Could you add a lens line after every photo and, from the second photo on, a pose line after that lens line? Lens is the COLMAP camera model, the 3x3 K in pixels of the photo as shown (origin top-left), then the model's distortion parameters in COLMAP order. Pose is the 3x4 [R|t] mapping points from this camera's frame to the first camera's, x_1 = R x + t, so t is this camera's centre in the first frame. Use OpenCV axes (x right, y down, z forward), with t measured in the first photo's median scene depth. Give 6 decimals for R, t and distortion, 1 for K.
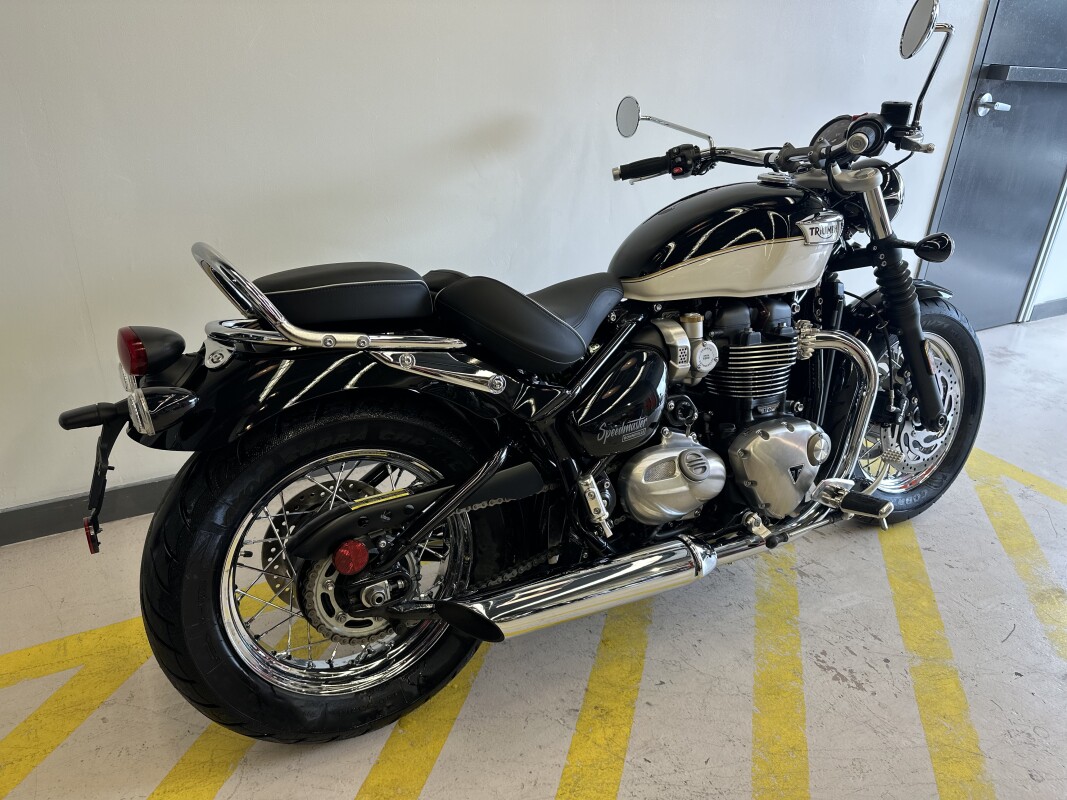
lens RADIAL K [[797.0, 0, 533.5], [0, 797.0, 400.0], [0, 0, 1]] dist [0.078926, -0.103752]
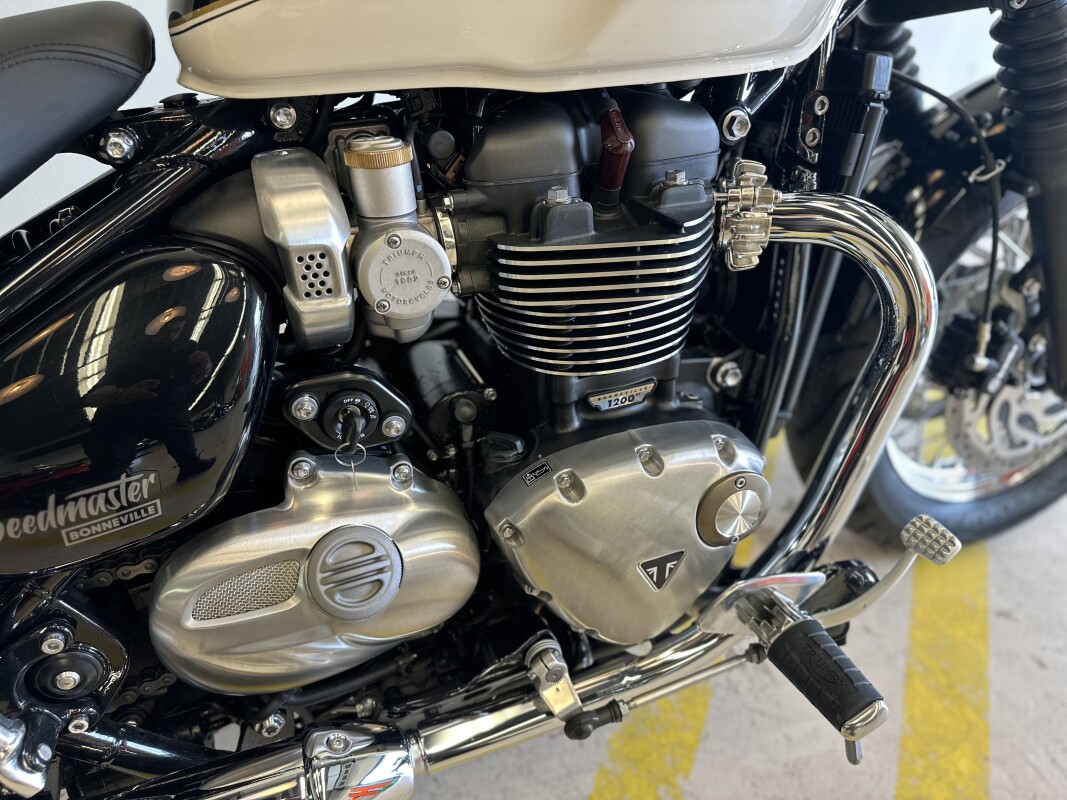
lens RADIAL K [[797.0, 0, 533.5], [0, 797.0, 400.0], [0, 0, 1]] dist [0.078926, -0.103752]
pose [[0.989662, 0.079921, -0.119090, 0.304903], [-0.044266, 0.960019, 0.276412, -0.097033], [0.136420, -0.268283, 0.953632, 0.637280]]
